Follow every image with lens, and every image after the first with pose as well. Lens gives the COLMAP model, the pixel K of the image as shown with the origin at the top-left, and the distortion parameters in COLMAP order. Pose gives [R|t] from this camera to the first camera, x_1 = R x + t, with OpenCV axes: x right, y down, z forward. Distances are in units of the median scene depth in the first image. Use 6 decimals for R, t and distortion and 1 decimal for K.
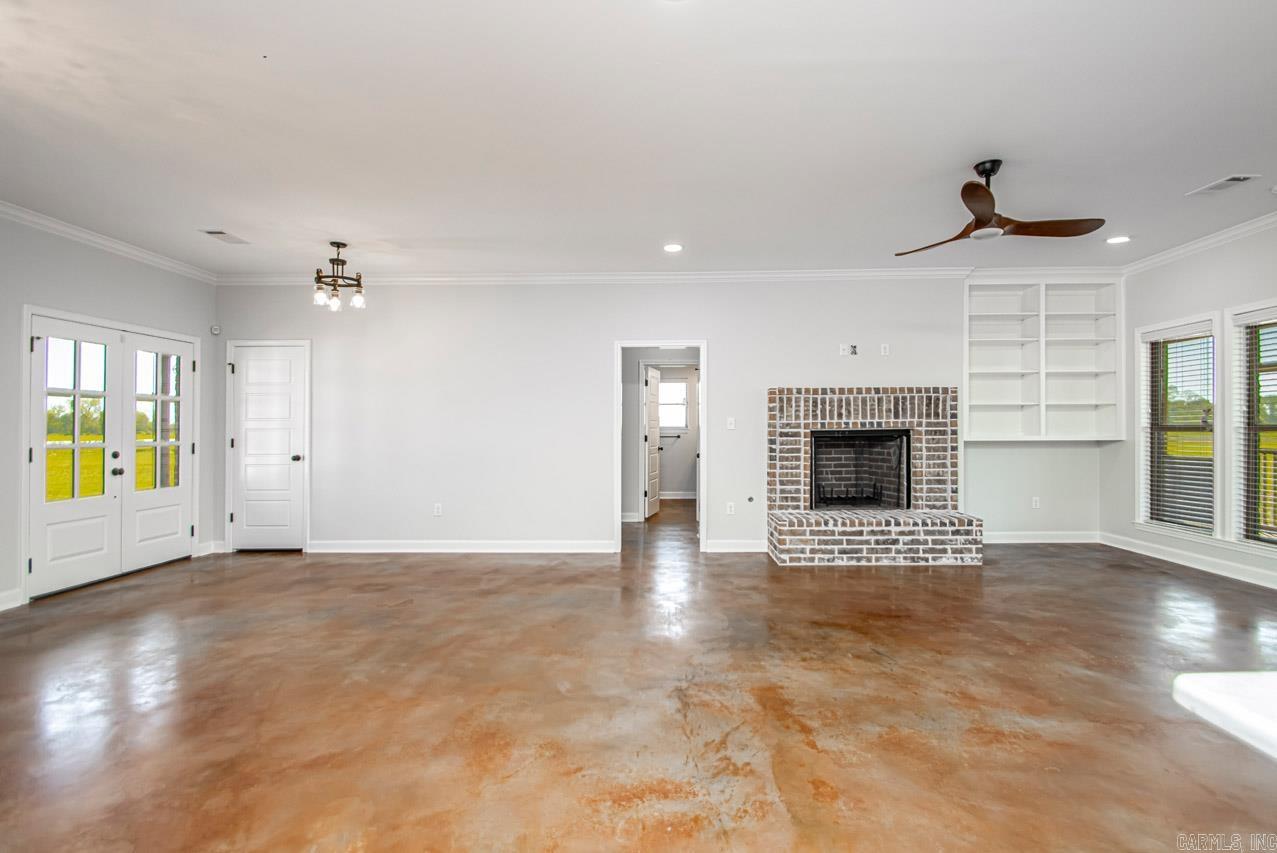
lens RADIAL K [[615.6, 0, 652.7], [0, 615.6, 428.9], [0, 0, 1]] dist [-0.001107, -0.008025]
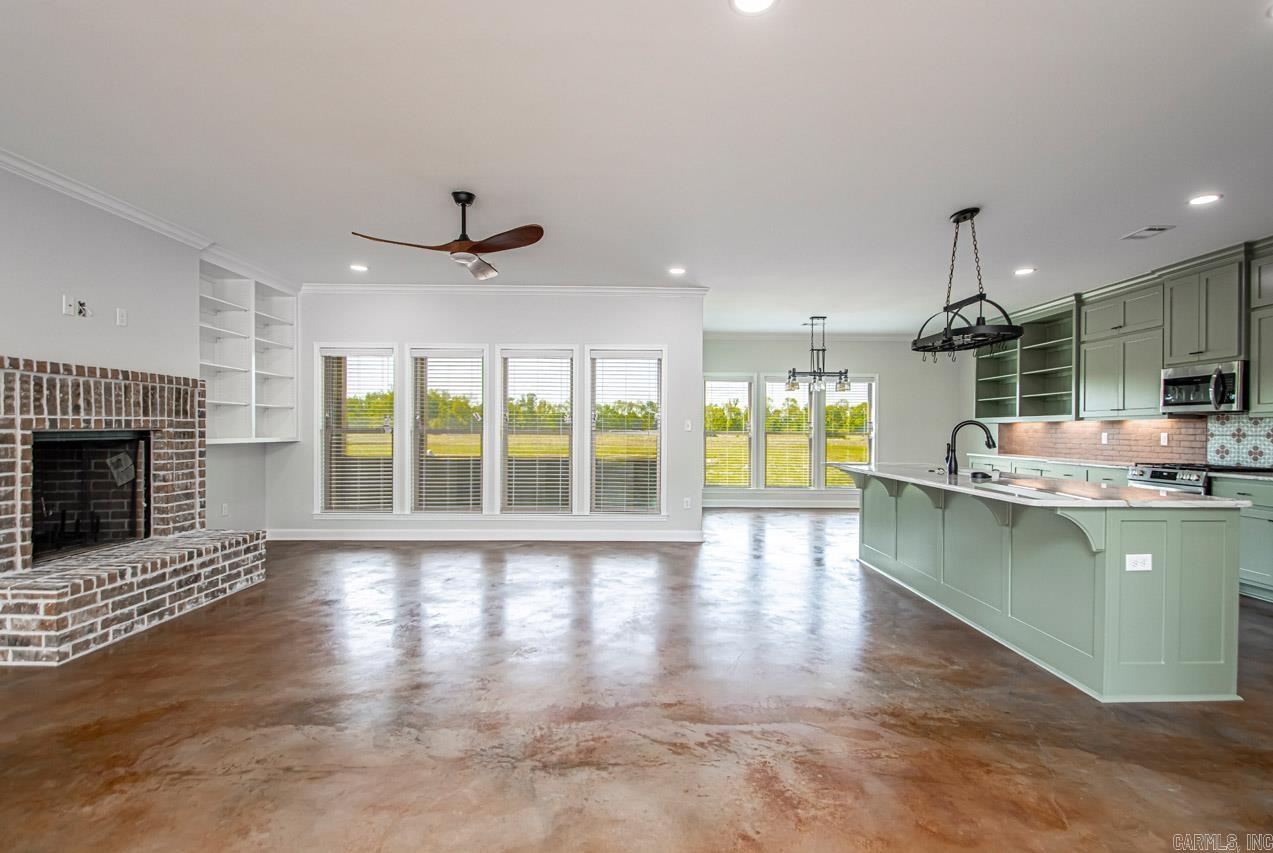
lens RADIAL K [[606.3, 0, 642.5], [0, 606.3, 428.3], [0, 0, 1]] dist [0.020707, -0.021657]
pose [[-0.044612, 0.007876, 0.998973, -0.386943], [-0.005638, 0.999951, -0.008135, 0.000614], [-0.998988, -0.005995, -0.044566, 0.480924]]
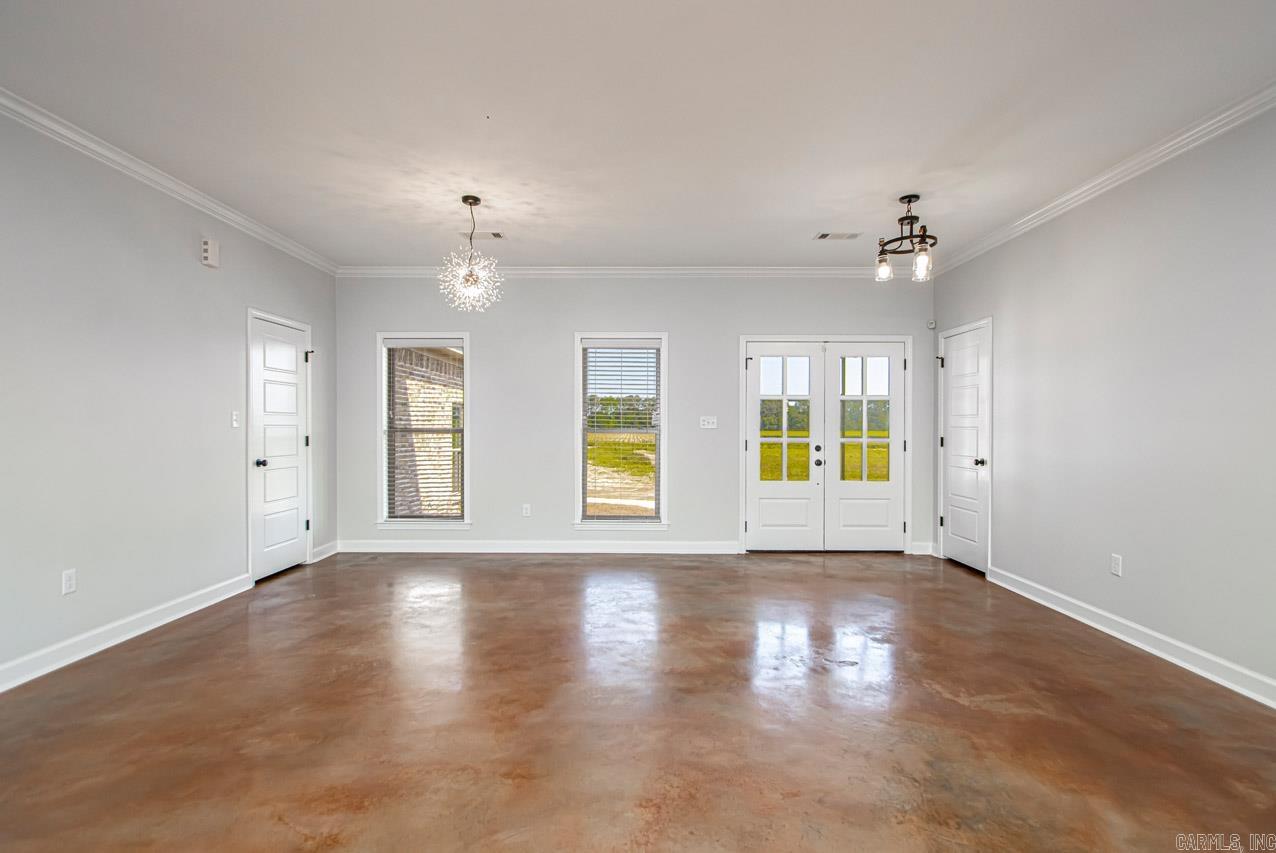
lens RADIAL K [[593.8, 0, 635.0], [0, 593.8, 425.5], [0, 0, 1]] dist [-0.000966, -0.000141]
pose [[0.007816, 0.002816, -0.999965, 0.247814], [-0.003640, 0.999989, 0.002788, -0.003154], [0.999963, 0.003618, 0.007827, 0.596242]]
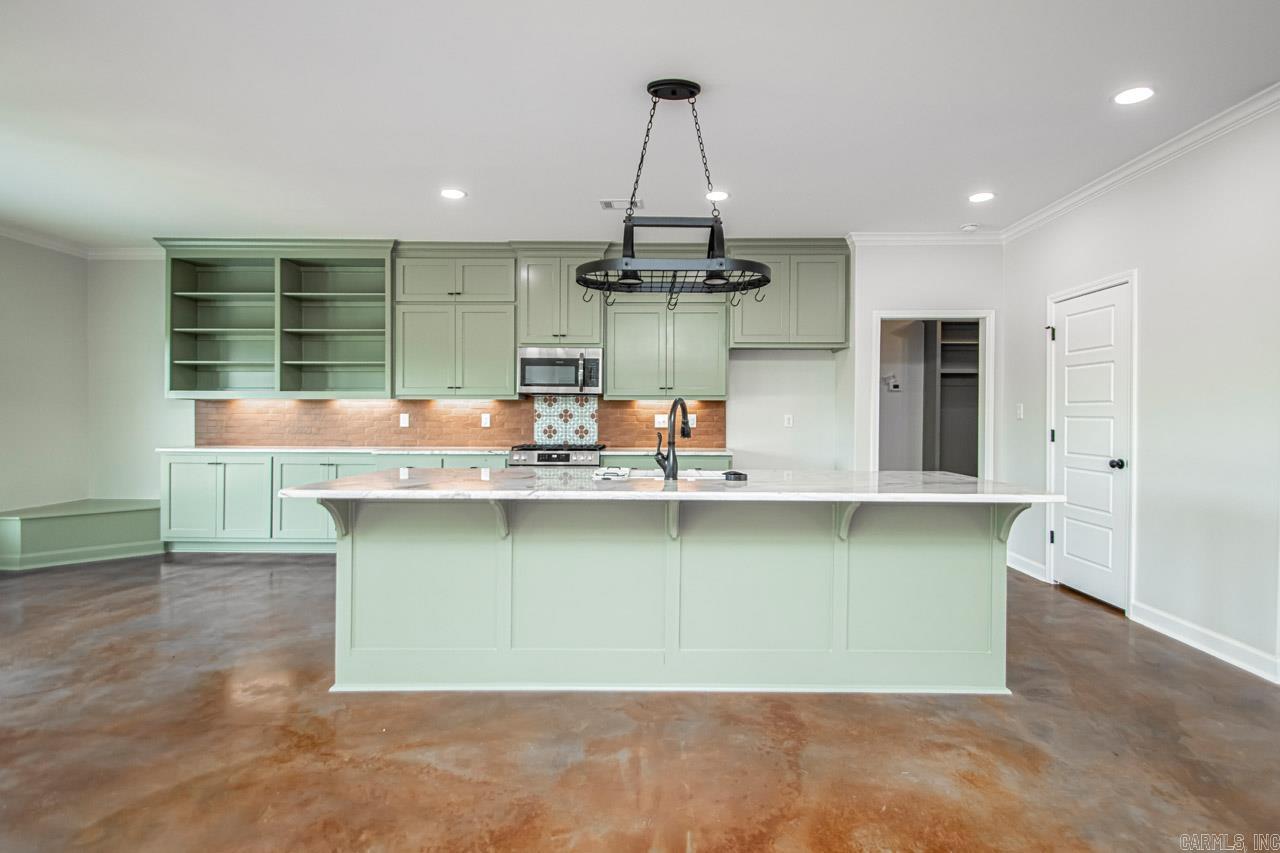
lens RADIAL K [[617.1, 0, 660.2], [0, 617.1, 418.8], [0, 0, 1]] dist [0.020117, -0.018029]
pose [[-0.999592, 0.002920, -0.028424, 0.418189], [0.002680, 0.999960, 0.008494, -0.005411], [0.028448, 0.008415, -0.999560, 0.569588]]
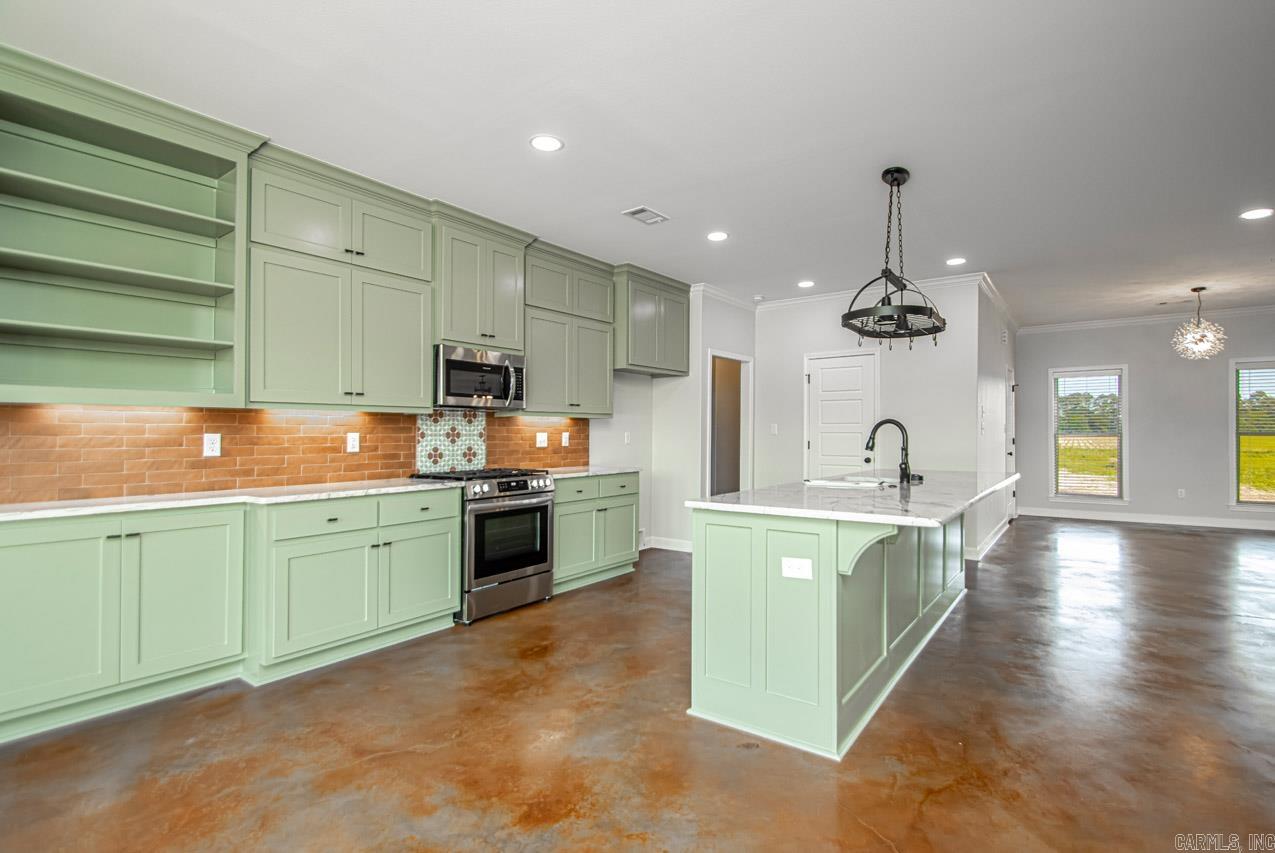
lens RADIAL K [[605.5, 0, 658.5], [0, 605.5, 430.8], [0, 0, 1]] dist [0.022676, -0.021428]
pose [[-0.556997, 0.004889, -0.830500, 1.101247], [0.003817, 0.999987, 0.003326, -0.009274], [0.830505, -0.001317, -0.557009, 0.181994]]
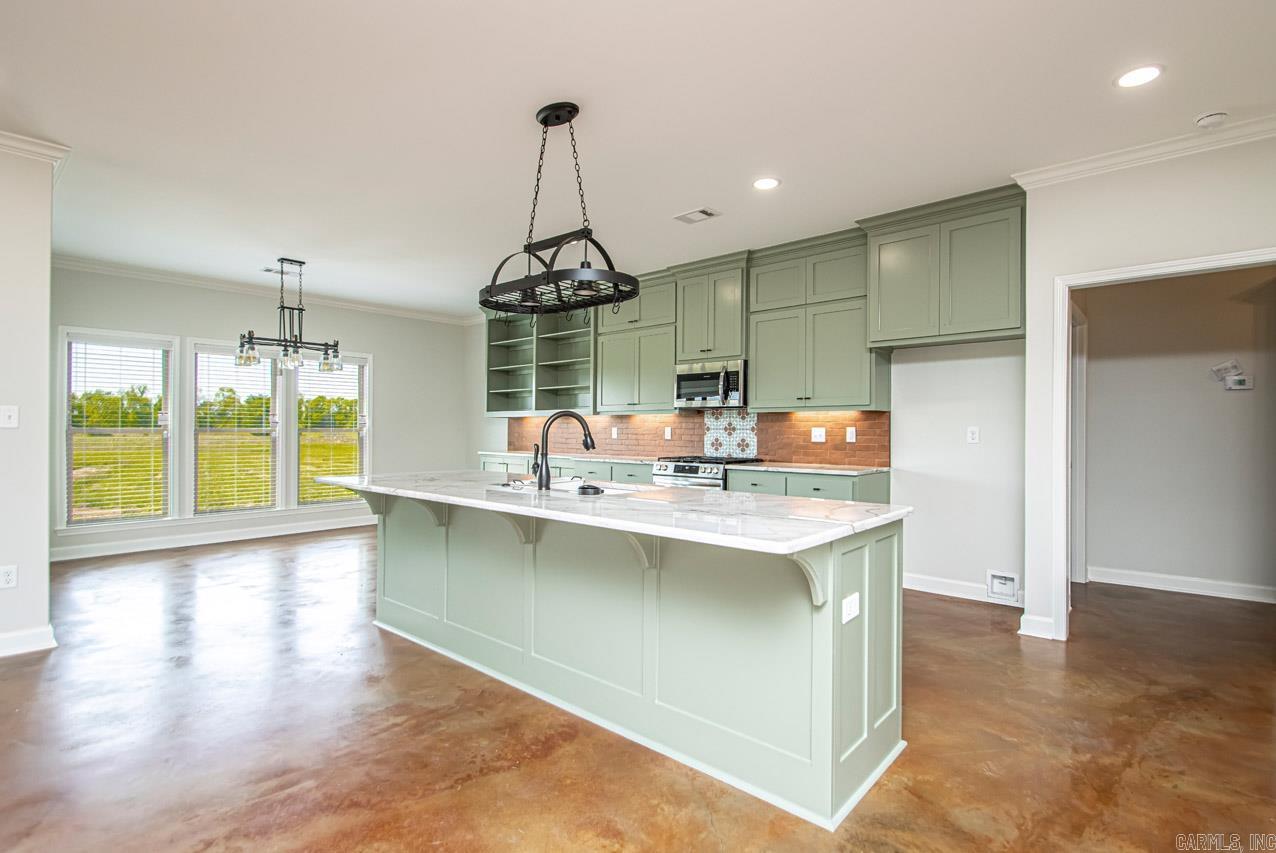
lens RADIAL K [[615.2, 0, 658.2], [0, 615.2, 418.8], [0, 0, 1]] dist [0.020117, -0.018029]
pose [[-0.779010, 0.014025, 0.626854, -0.034351], [0.003634, 0.999834, -0.017854, -0.000714], [-0.627001, -0.011630, -0.778932, 0.403440]]
